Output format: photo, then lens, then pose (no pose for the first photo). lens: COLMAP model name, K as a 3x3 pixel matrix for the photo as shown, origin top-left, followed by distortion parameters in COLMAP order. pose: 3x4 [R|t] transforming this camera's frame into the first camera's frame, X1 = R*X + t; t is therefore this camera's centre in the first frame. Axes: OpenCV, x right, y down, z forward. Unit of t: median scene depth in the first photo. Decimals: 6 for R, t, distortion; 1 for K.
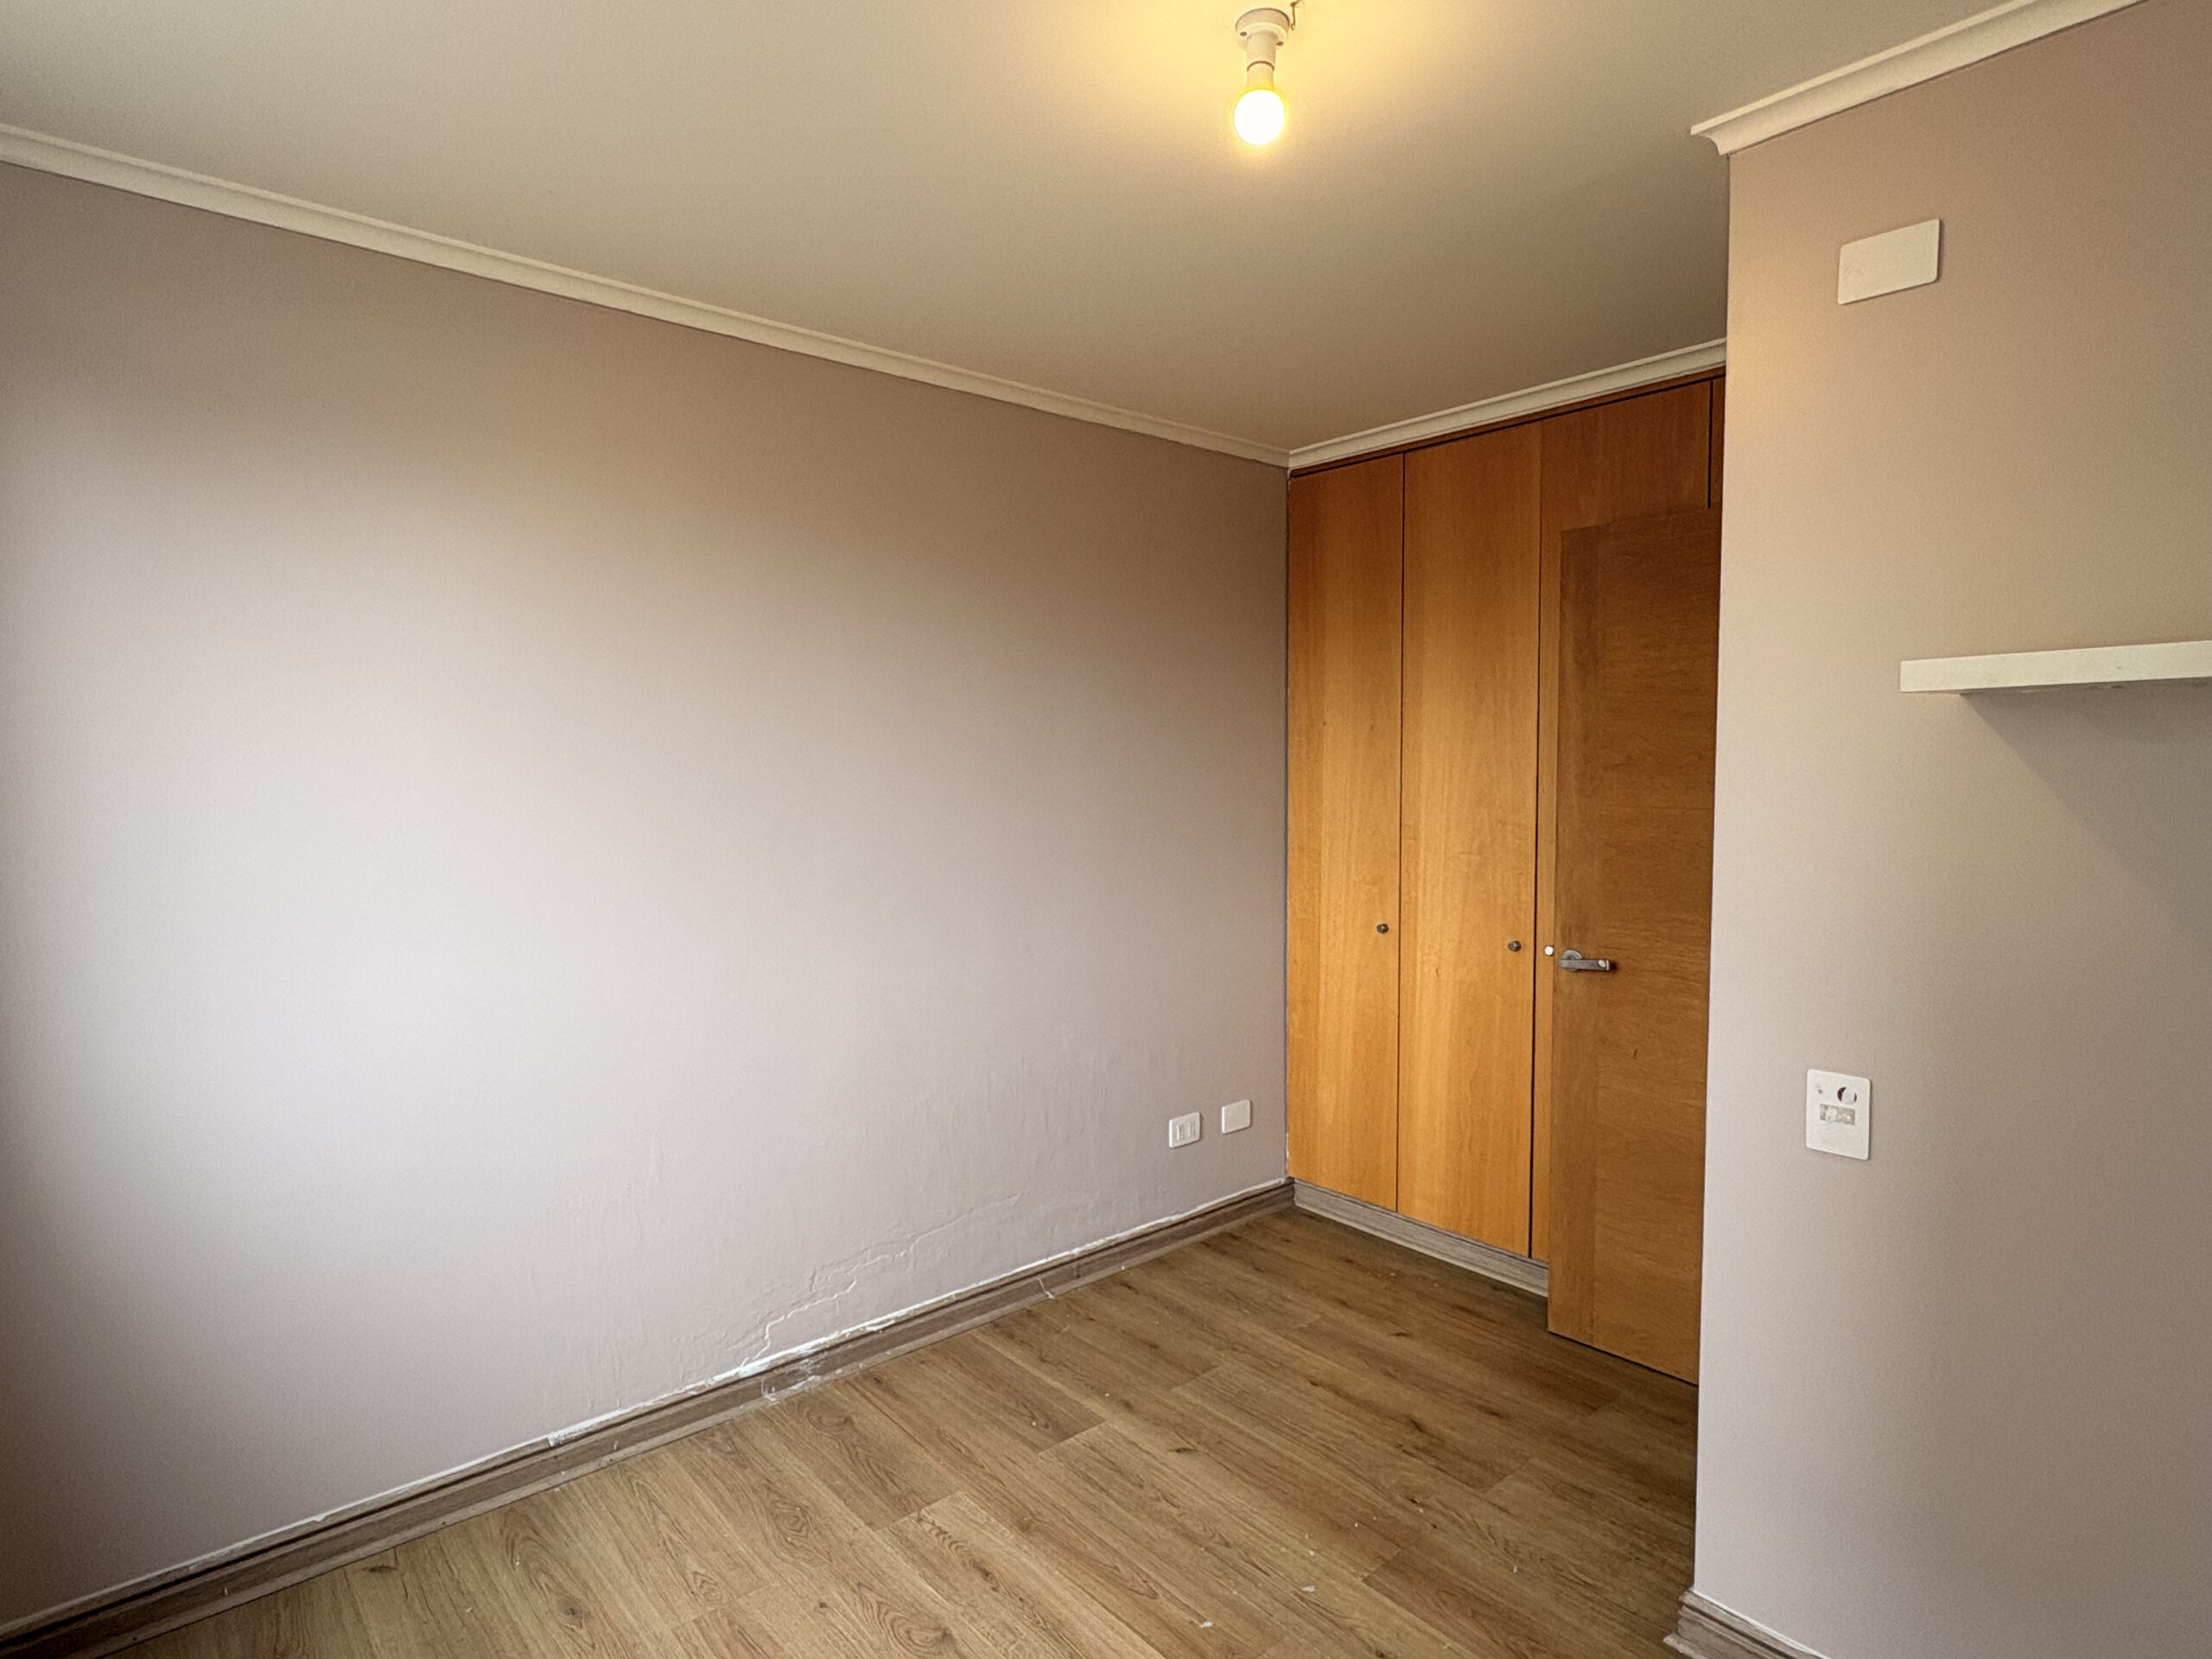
lens RADIAL K [[1193.1, 0, 1102.2], [0, 1193.1, 810.1], [0, 0, 1]] dist [-0.004795, 0.001125]
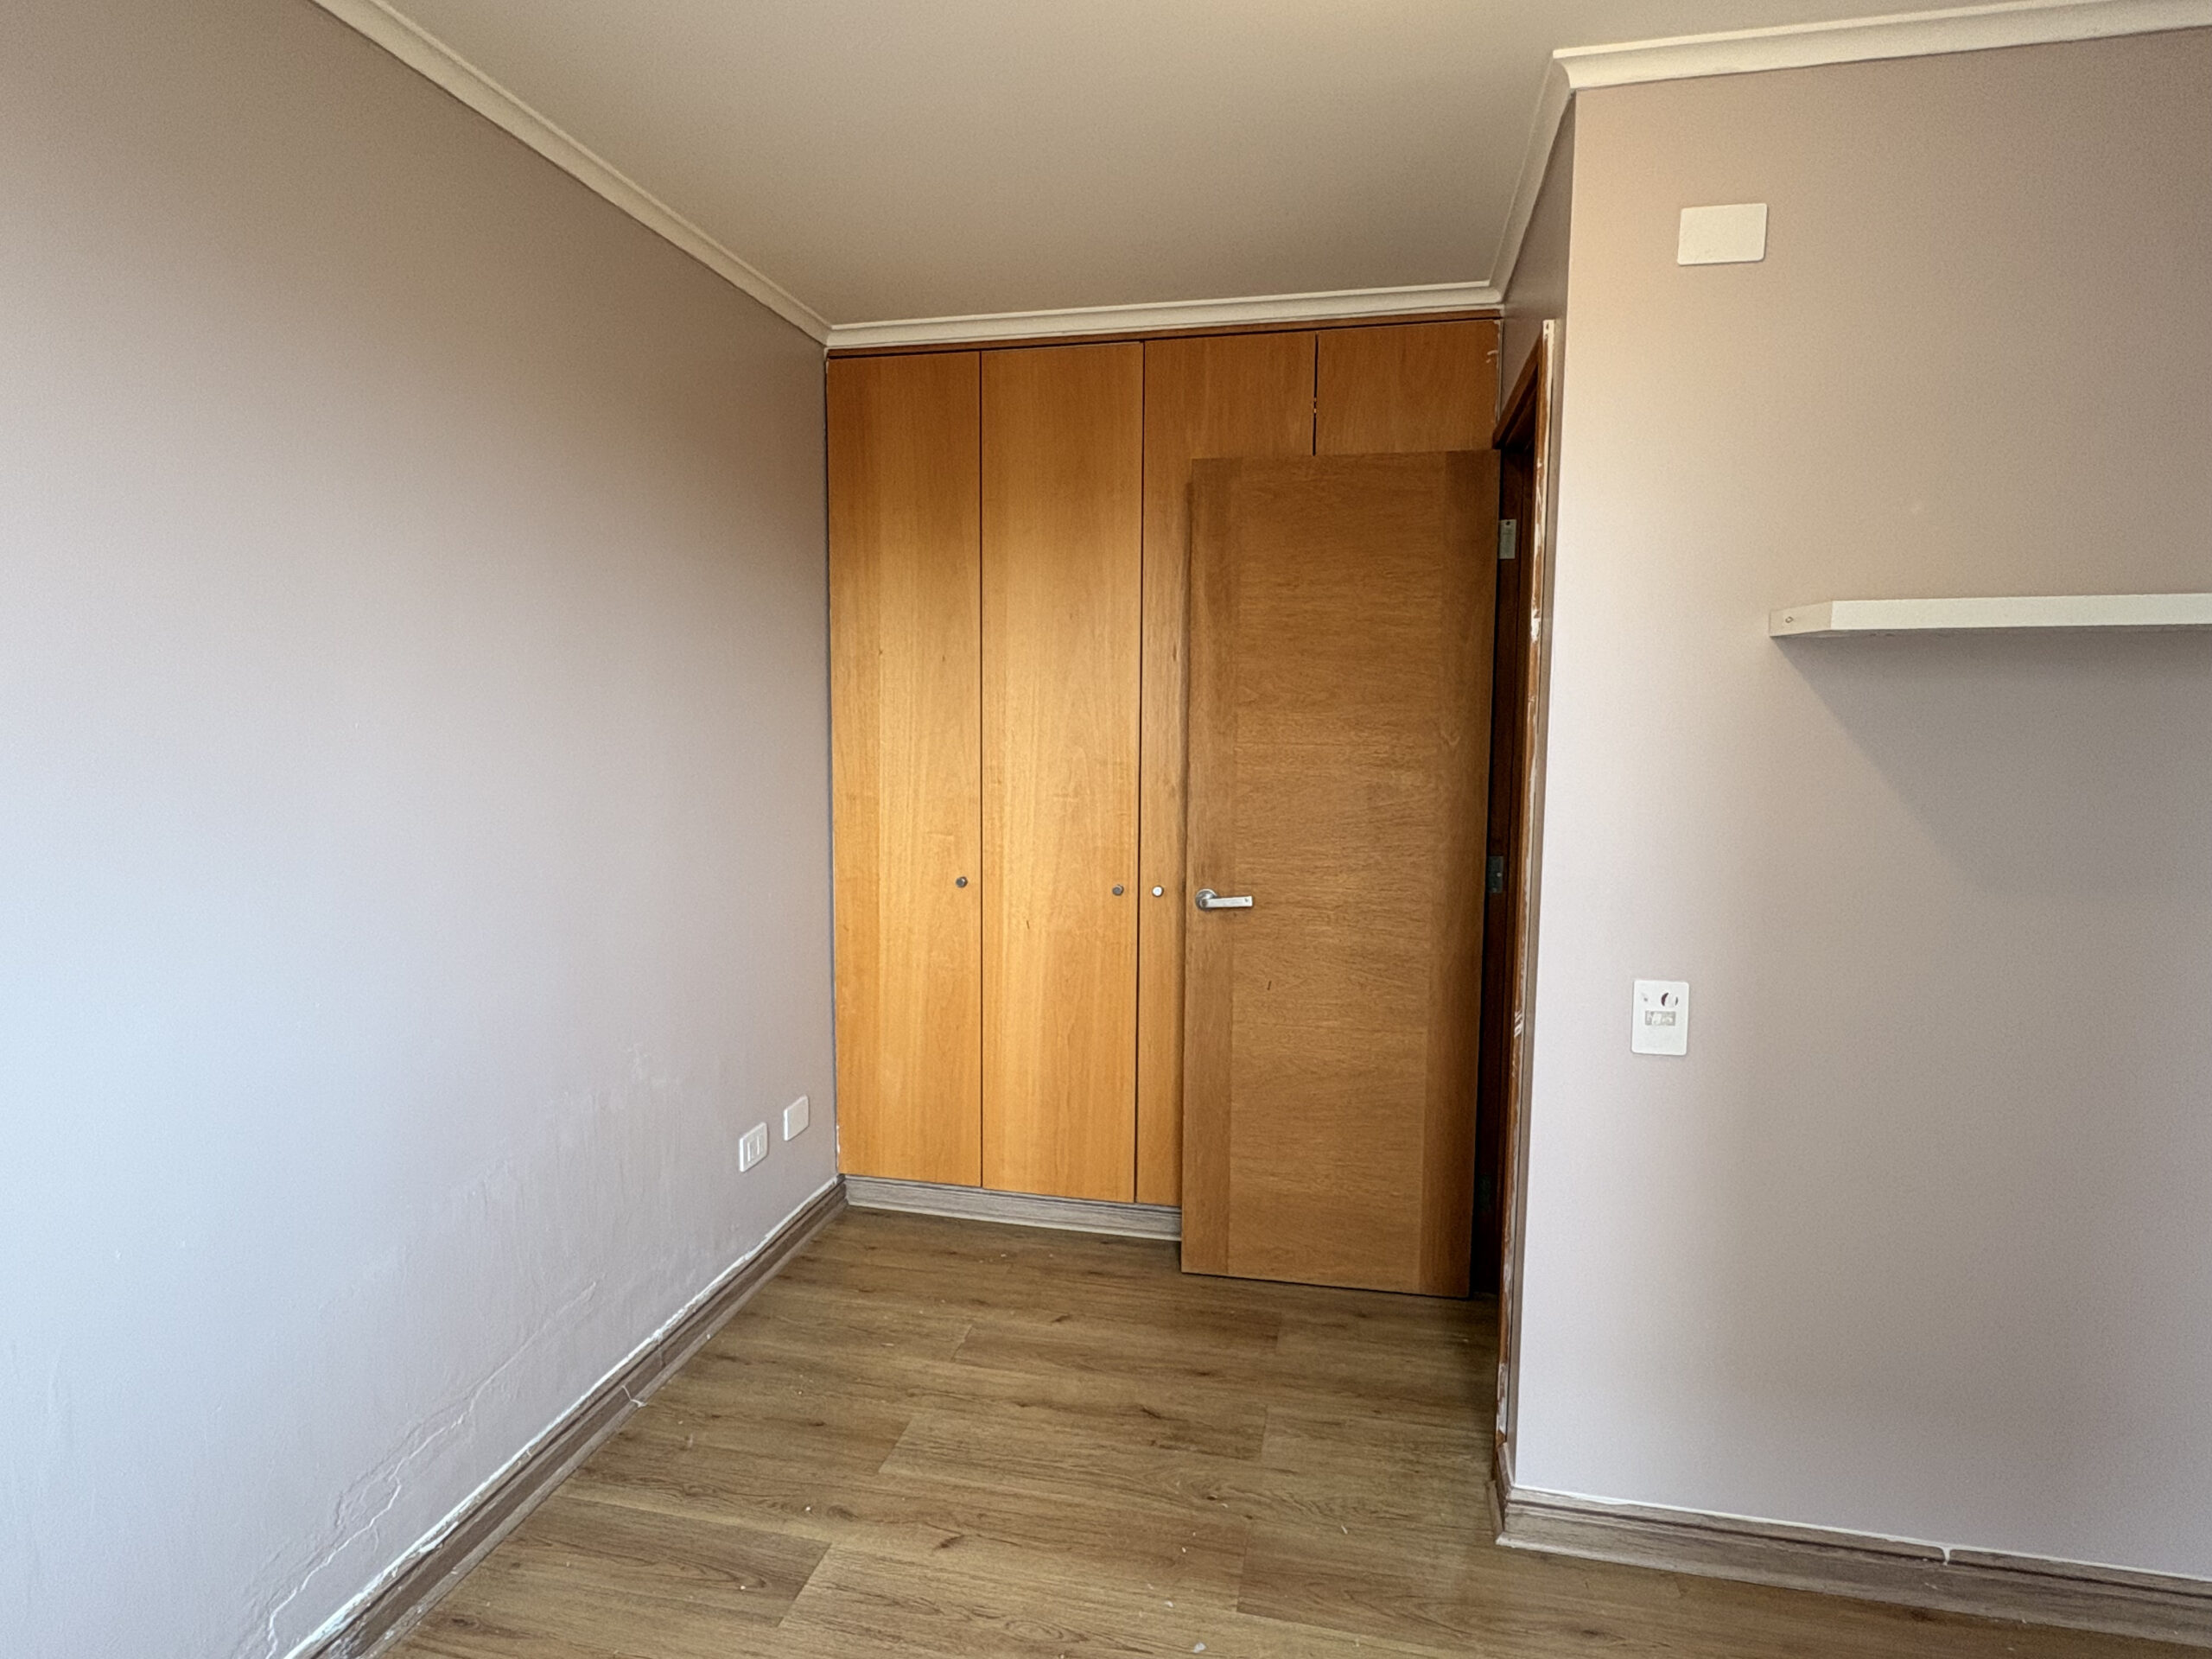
lens RADIAL K [[1193.1, 0, 1102.2], [0, 1193.1, 810.1], [0, 0, 1]] dist [-0.004795, 0.001125]
pose [[0.800579, -0.037952, 0.598025, -0.260305], [0.011637, 0.998789, 0.047806, 0.003353], [-0.599115, -0.031313, 0.800051, 0.256061]]
